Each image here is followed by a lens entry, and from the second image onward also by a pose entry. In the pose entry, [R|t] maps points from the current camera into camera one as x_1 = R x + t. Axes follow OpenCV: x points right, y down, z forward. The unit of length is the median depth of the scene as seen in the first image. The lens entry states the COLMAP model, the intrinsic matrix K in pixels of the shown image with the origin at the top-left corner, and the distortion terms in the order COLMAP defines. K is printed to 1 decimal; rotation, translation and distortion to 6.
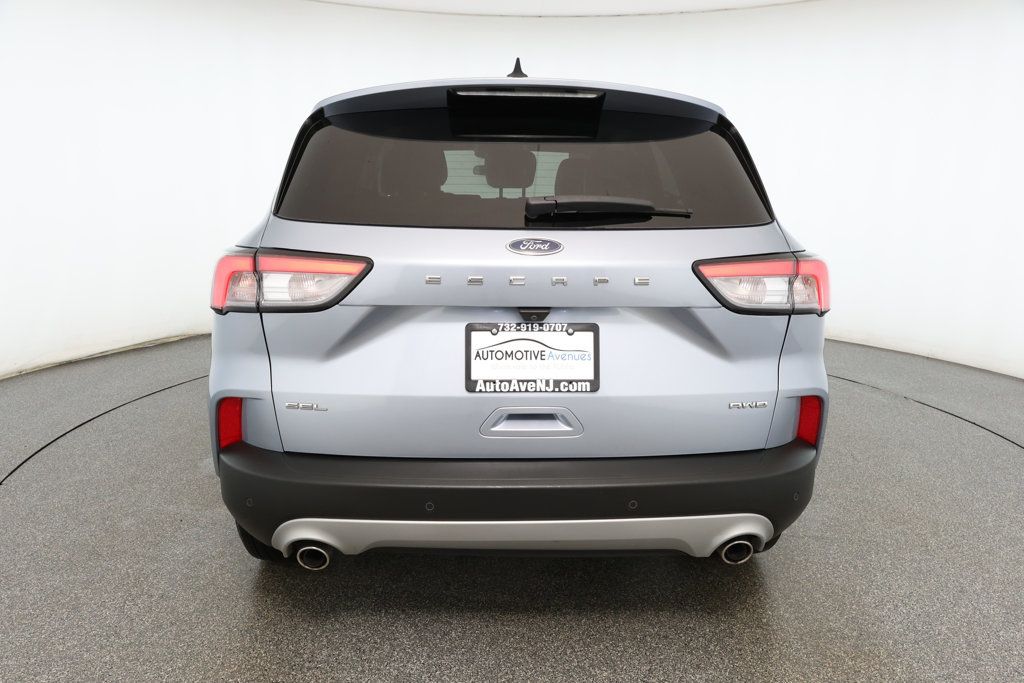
lens RADIAL K [[736.7, 0, 509.5], [0, 736.7, 343.1], [0, 0, 1]] dist [-0.038400, -0.002708]
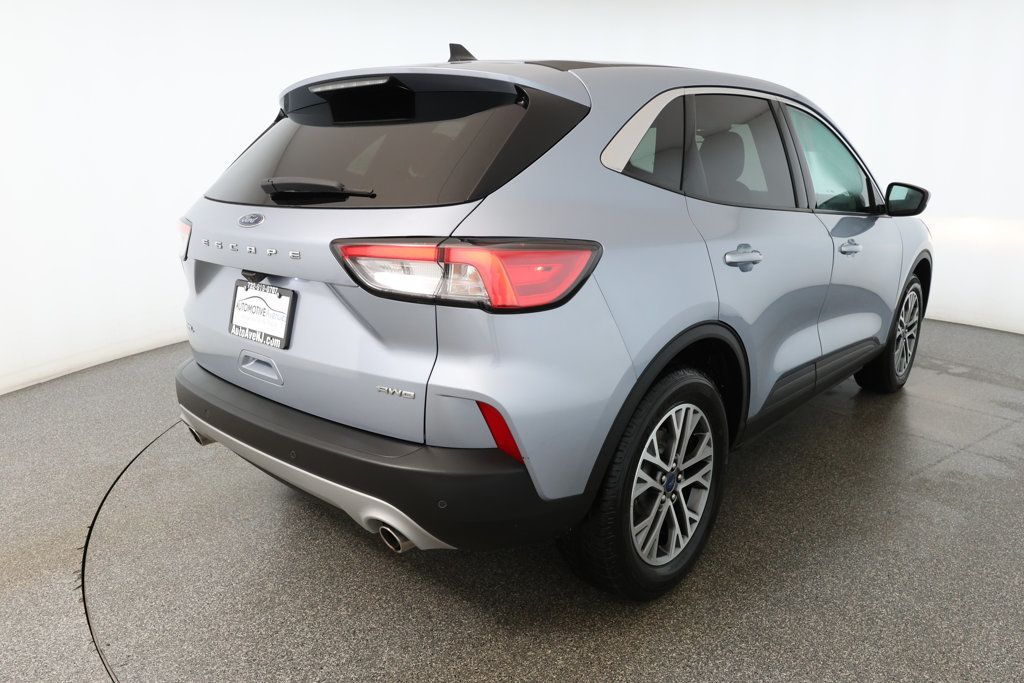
lens RADIAL K [[736.7, 0, 508.5], [0, 736.7, 340.2], [0, 0, 1]] dist [-0.038400, -0.002708]
pose [[0.704425, 0.149844, -0.693781, 1.124382], [-0.128690, 0.988224, 0.082774, -0.085152], [0.698015, 0.030975, 0.715413, 0.415336]]
